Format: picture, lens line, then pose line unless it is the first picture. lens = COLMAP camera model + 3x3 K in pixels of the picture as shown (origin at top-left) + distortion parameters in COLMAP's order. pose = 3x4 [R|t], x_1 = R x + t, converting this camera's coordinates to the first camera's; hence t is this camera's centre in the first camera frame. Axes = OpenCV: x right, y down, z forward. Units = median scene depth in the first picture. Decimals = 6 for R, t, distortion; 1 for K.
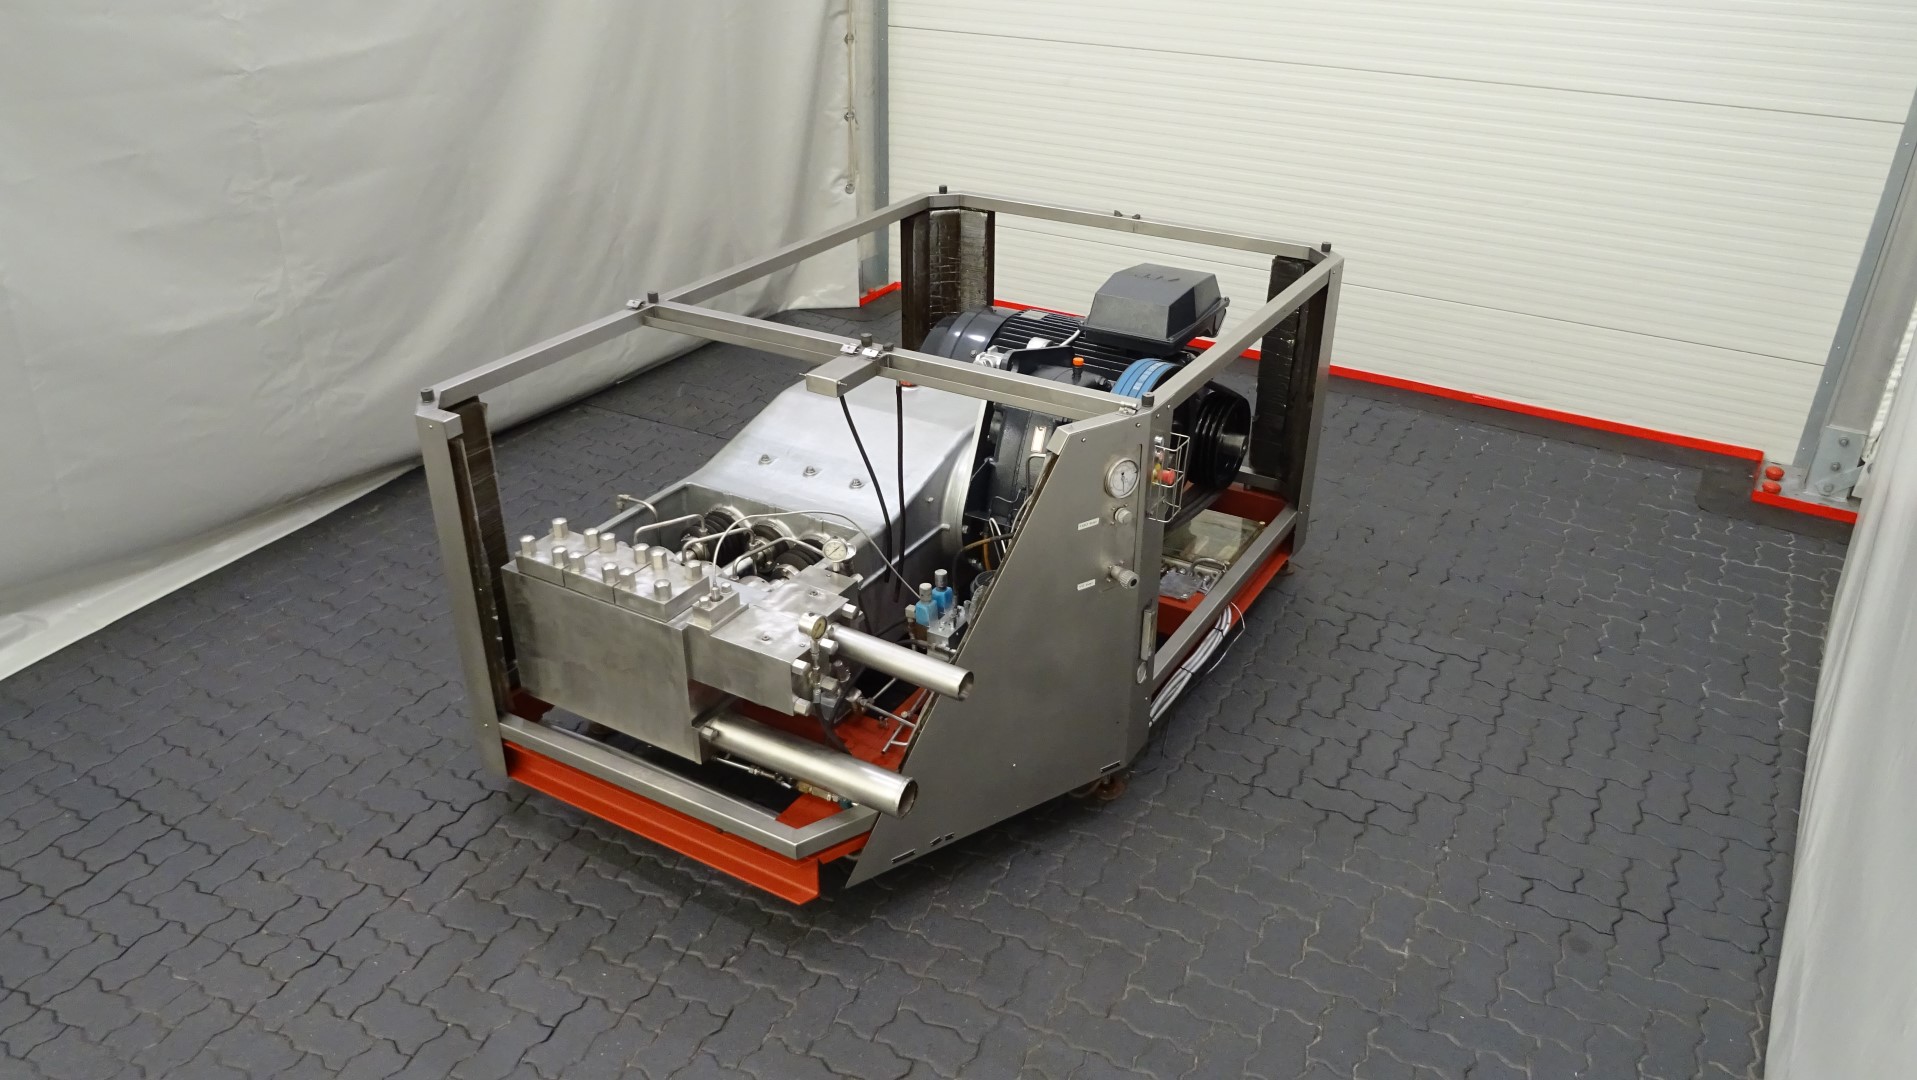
lens RADIAL K [[1366.6, 0, 960.1], [0, 1366.6, 549.1], [0, 0, 1]] dist [-0.010168, -0.000494]
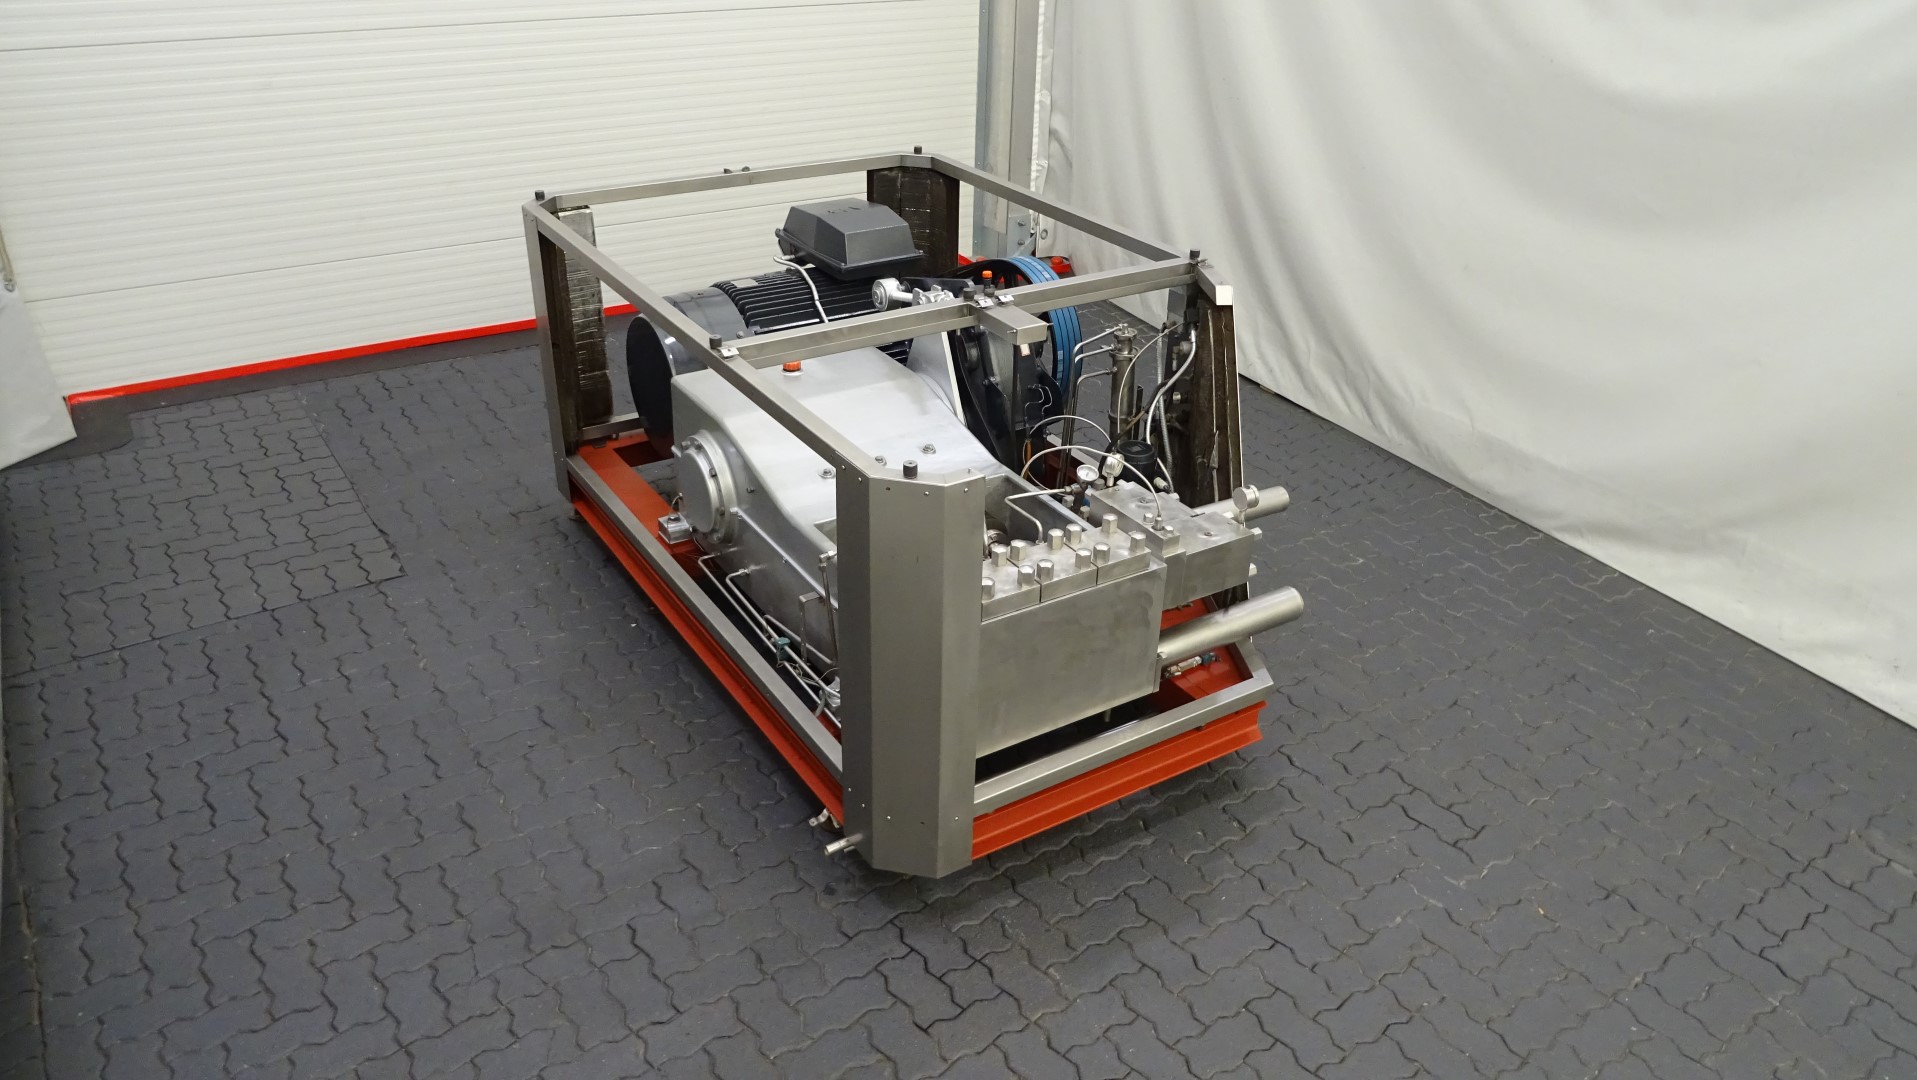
lens RADIAL K [[1366.6, 0, 959.2], [0, 1366.6, 540.7], [0, 0, 1]] dist [-0.010168, -0.000494]
pose [[0.461370, -0.425534, 0.778498, -0.703246], [0.402119, 0.882462, 0.244049, -0.179900], [-0.790846, 0.200452, 0.578257, 0.331052]]
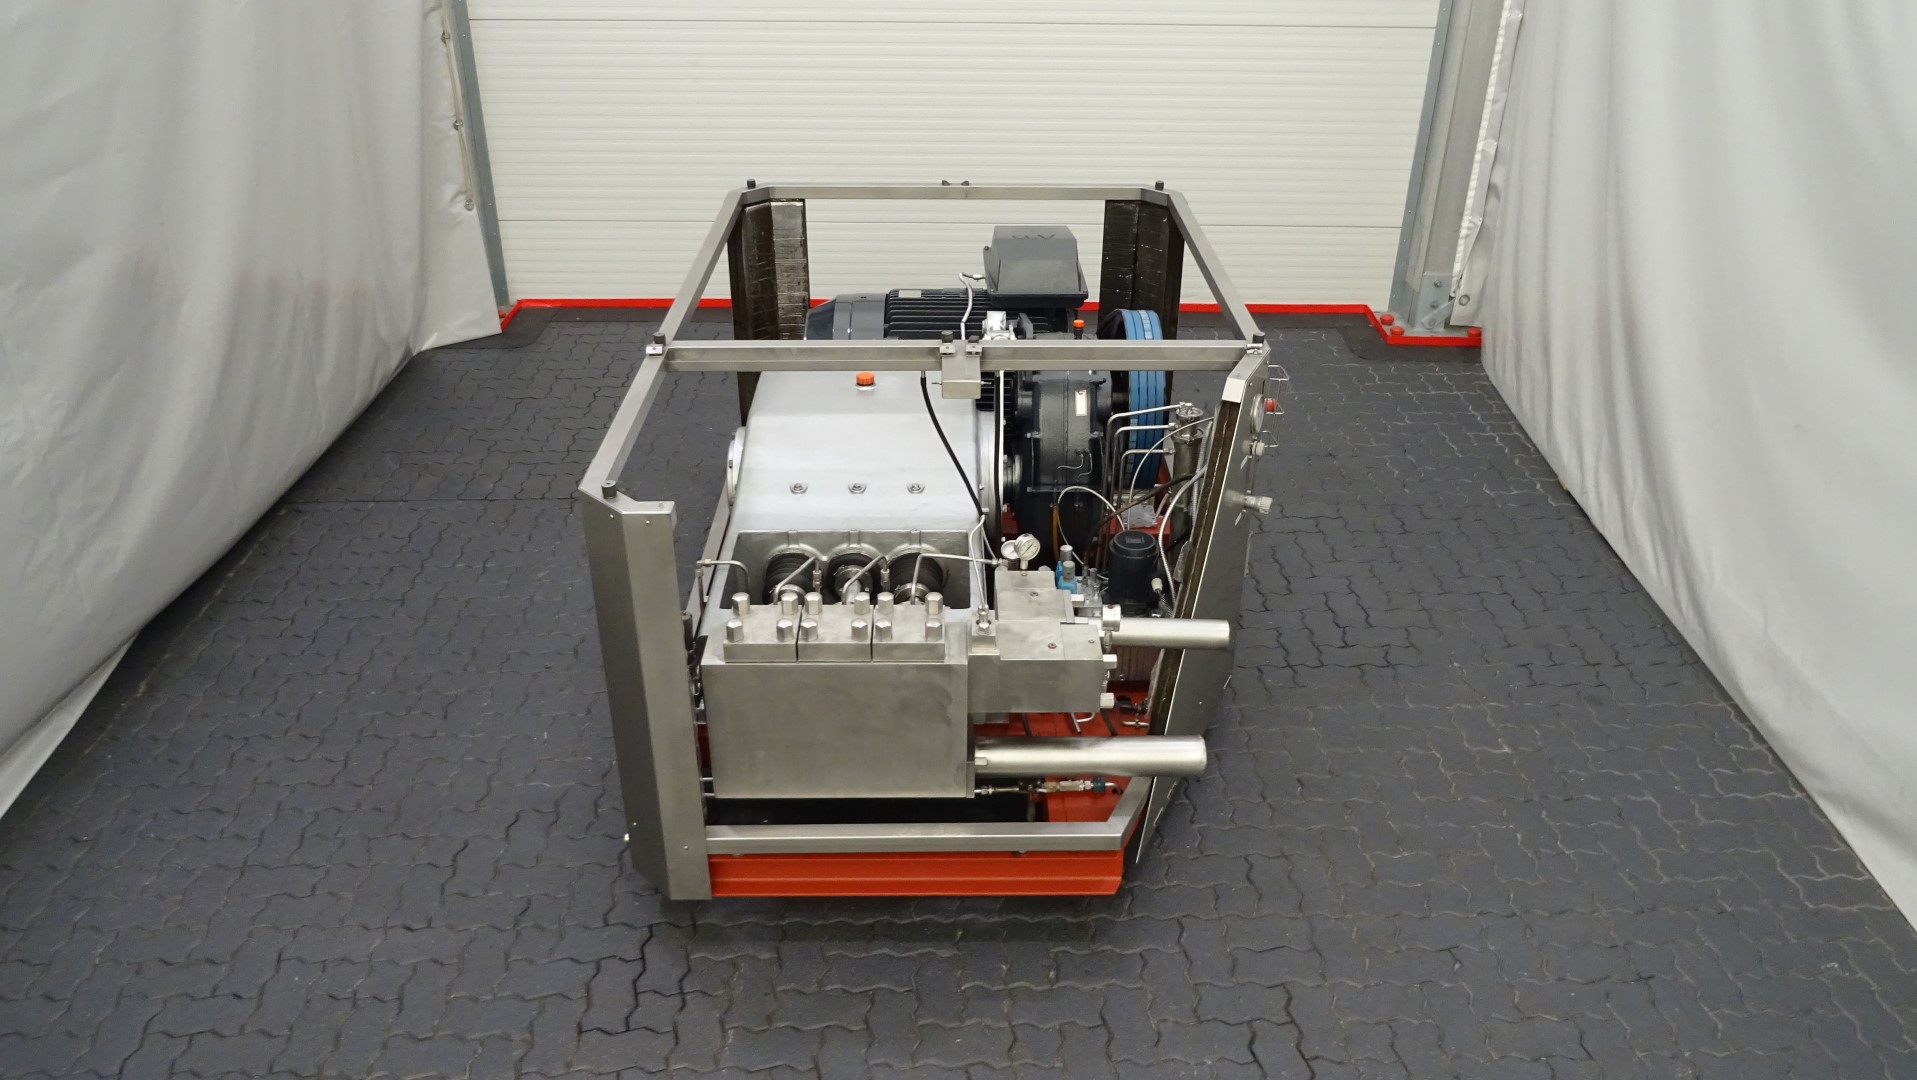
lens RADIAL K [[1366.6, 0, 957.6], [0, 1366.6, 542.0], [0, 0, 1]] dist [-0.010168, -0.000494]
pose [[0.858775, -0.253709, 0.445126, -0.395419], [0.243853, 0.966474, 0.080401, -0.065388], [-0.450601, 0.039499, 0.891851, 0.095695]]
